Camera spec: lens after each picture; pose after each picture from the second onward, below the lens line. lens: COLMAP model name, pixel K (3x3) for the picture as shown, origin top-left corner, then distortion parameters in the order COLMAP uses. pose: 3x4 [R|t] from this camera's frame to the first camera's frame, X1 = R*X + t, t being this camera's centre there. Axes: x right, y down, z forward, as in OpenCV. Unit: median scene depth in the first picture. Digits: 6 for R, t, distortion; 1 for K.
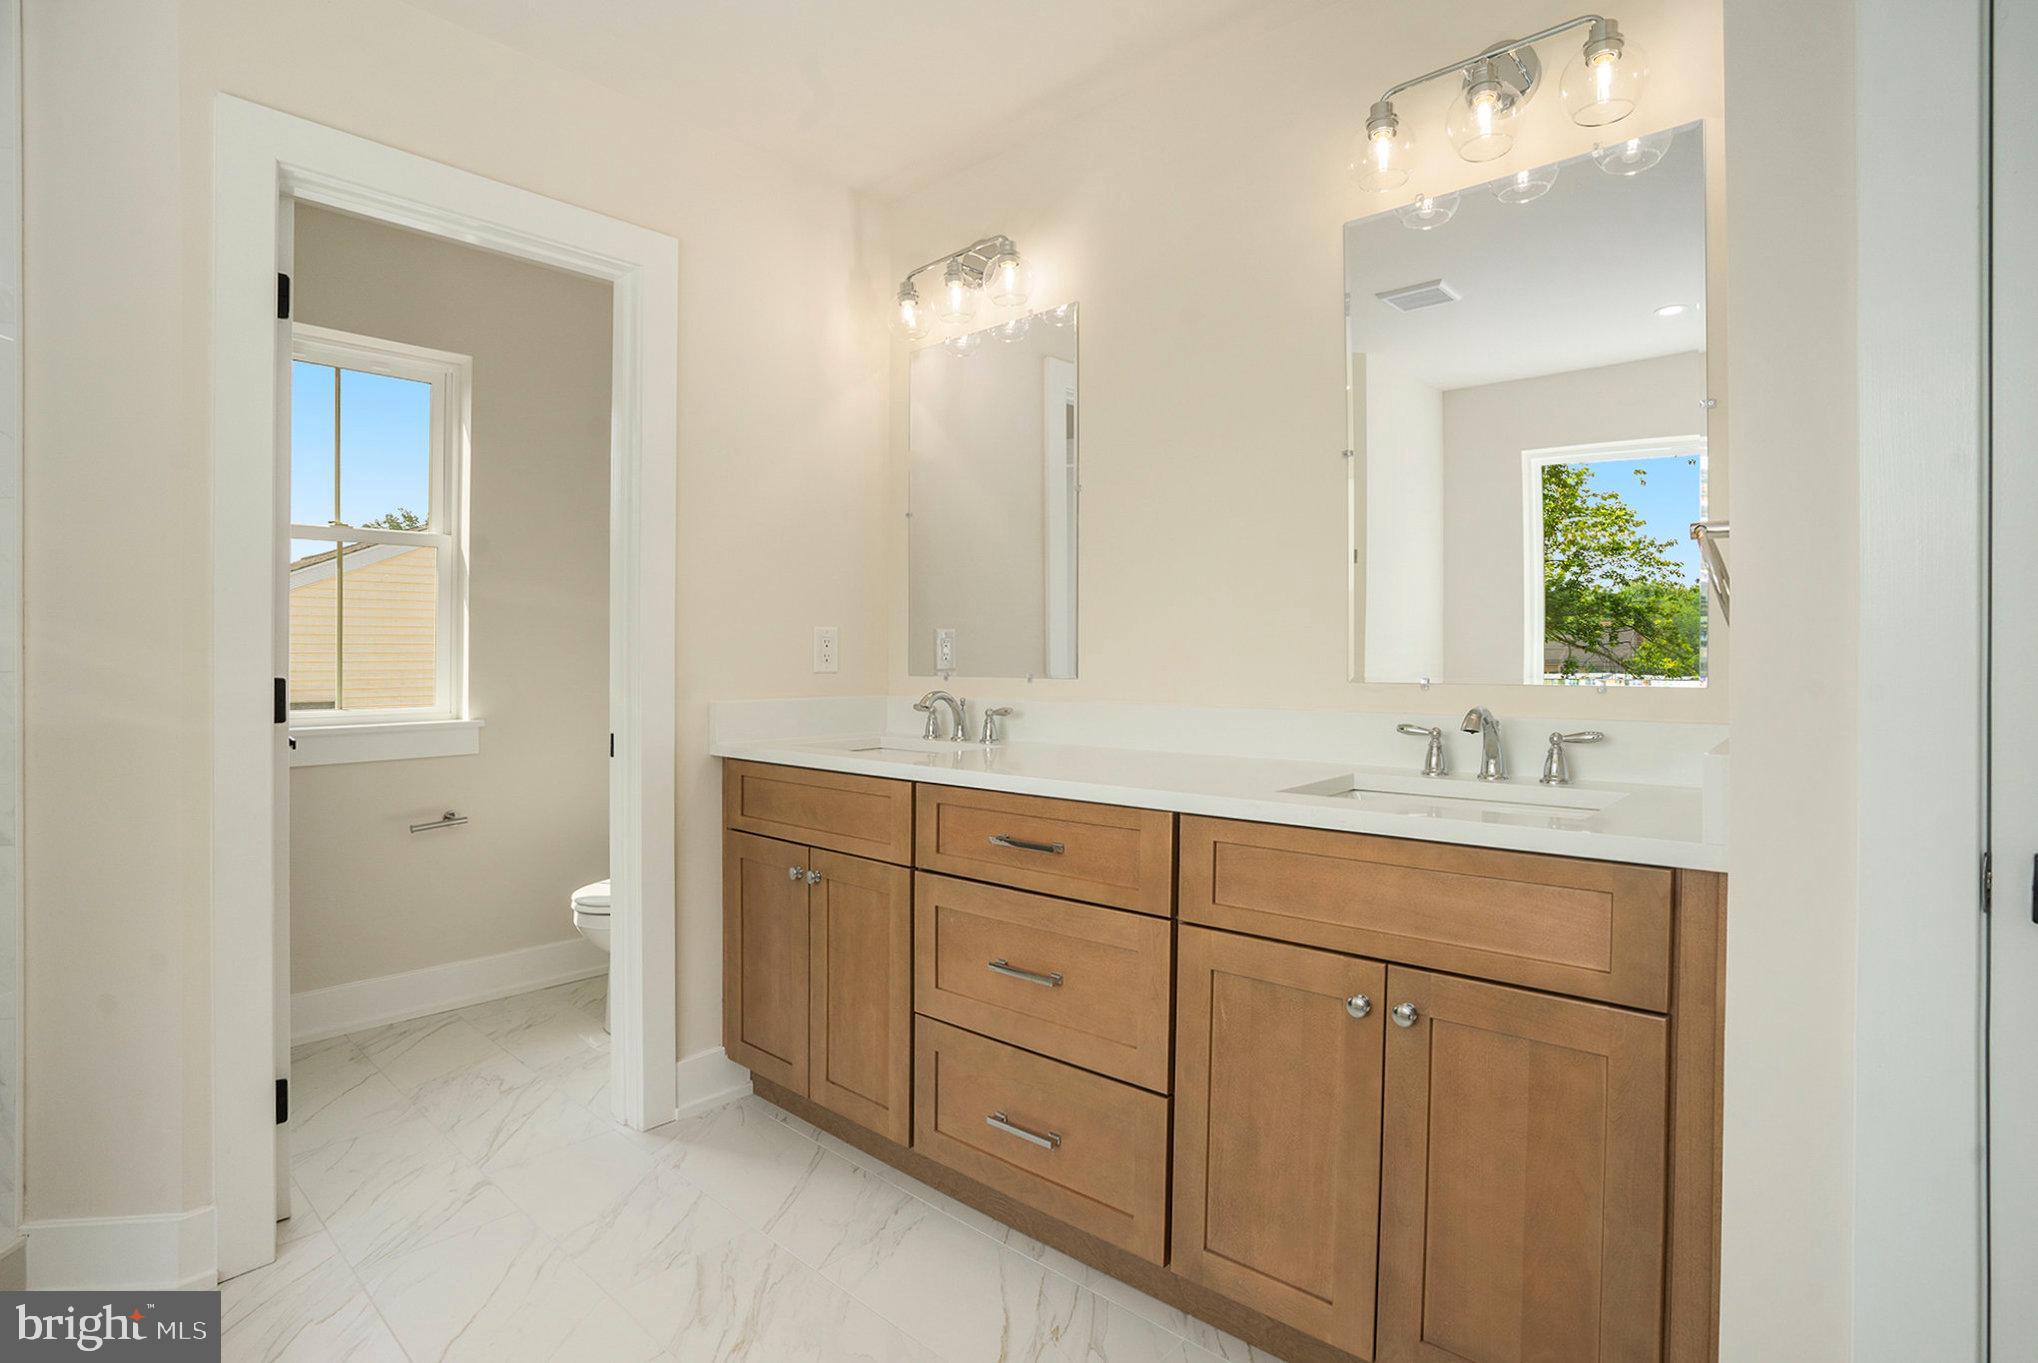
lens RADIAL K [[994.3, 0, 1004.6], [0, 994.3, 680.0], [0, 0, 1]] dist [-0.056426, 0.017733]
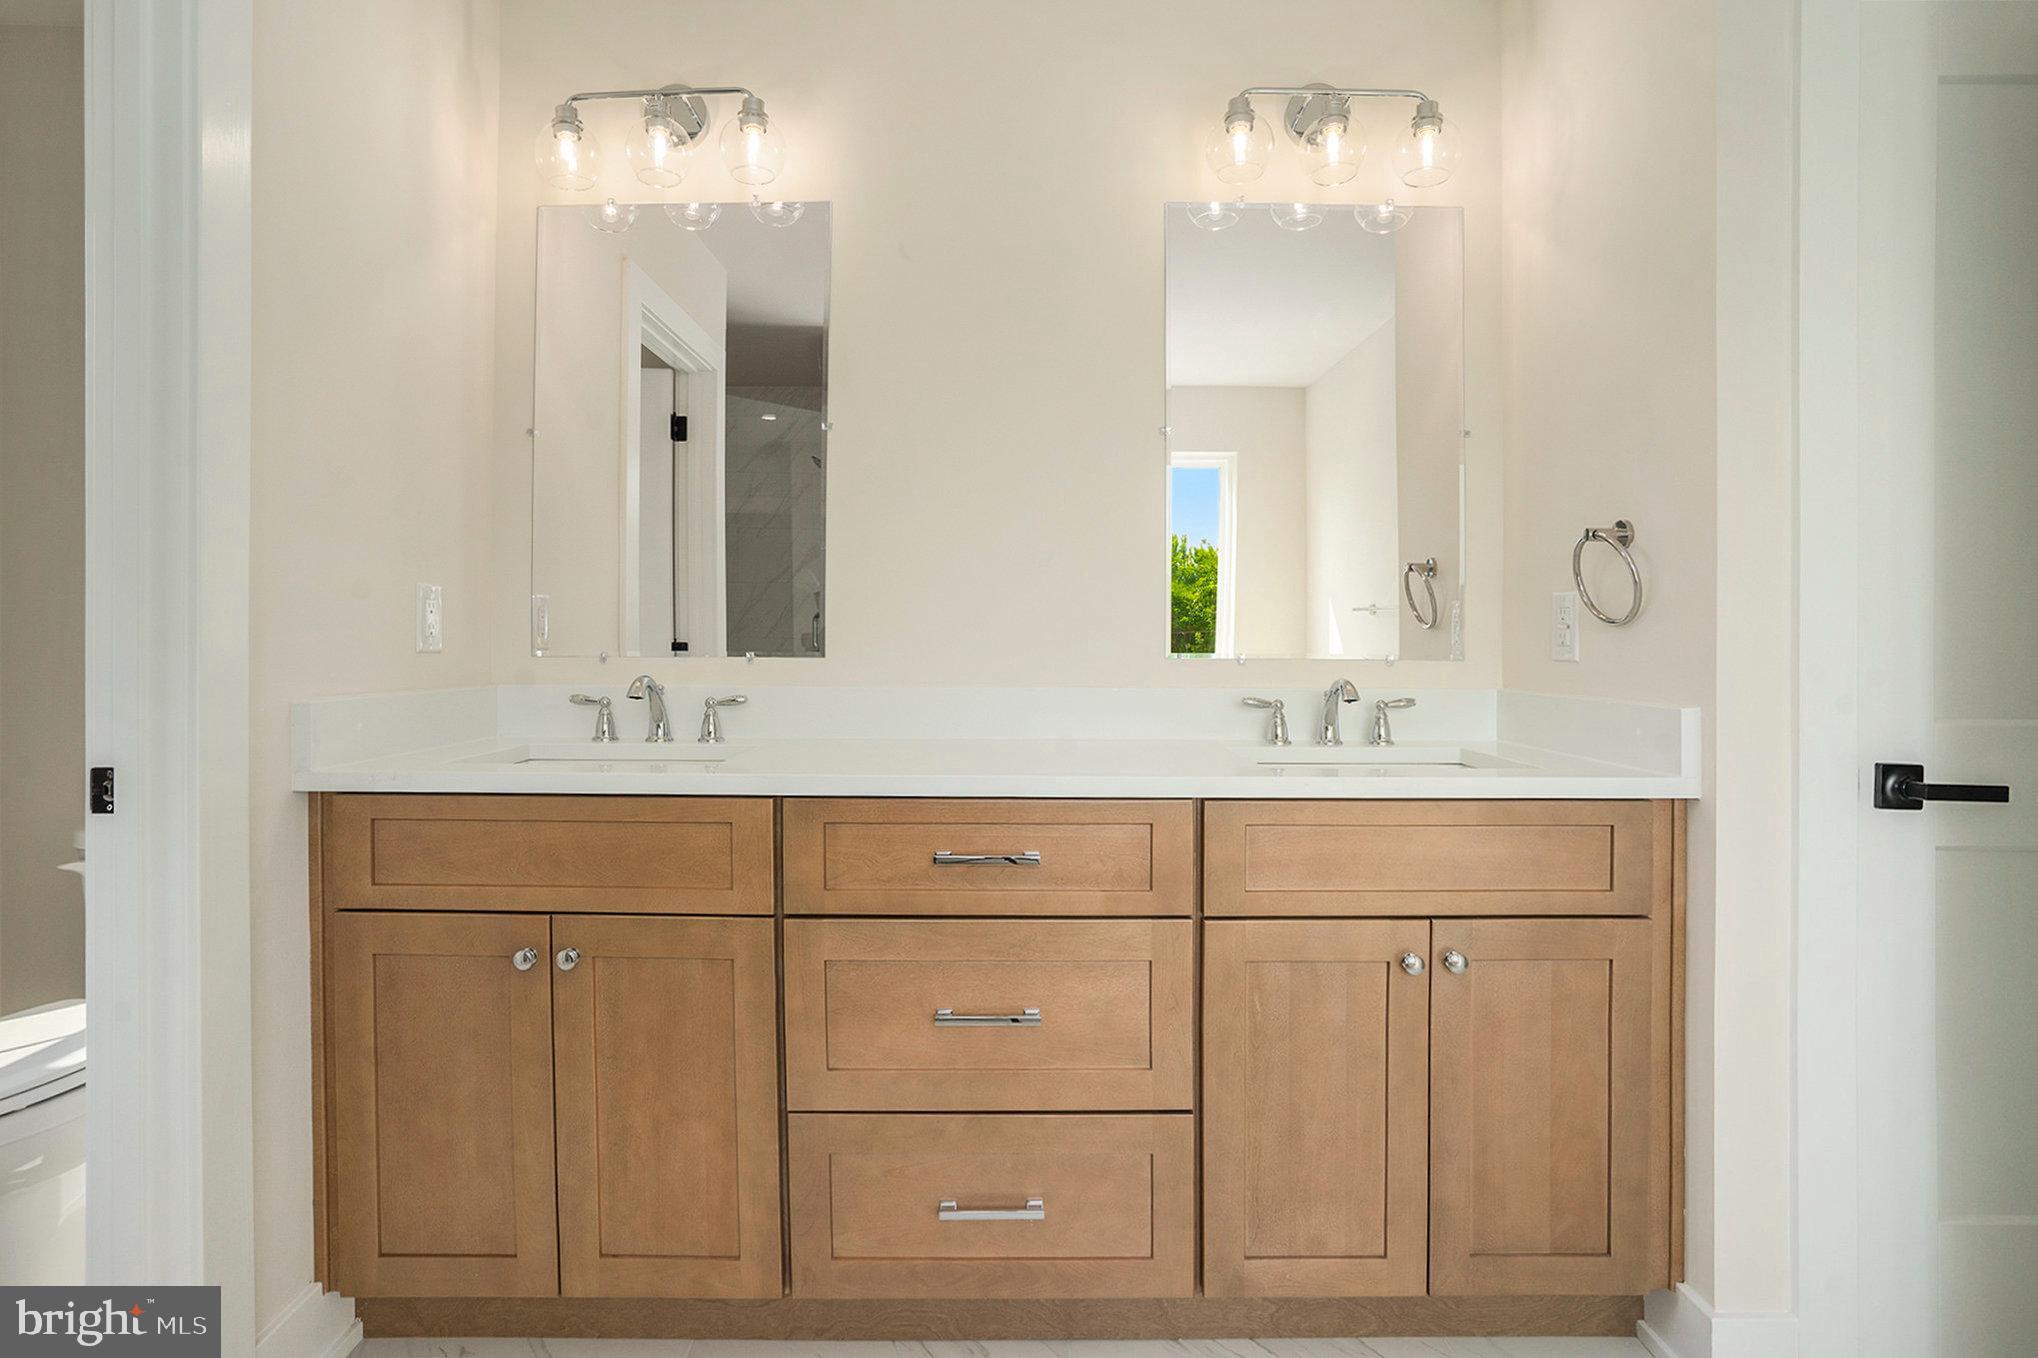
lens RADIAL K [[994.3, 0, 1020.9], [0, 994.3, 672.1], [0, 0, 1]] dist [-0.056426, 0.017733]
pose [[0.742260, -0.014110, 0.669964, -0.455262], [0.009946, 0.999900, 0.010040, 0.005184], [-0.670038, -0.000789, 0.742326, 0.354522]]
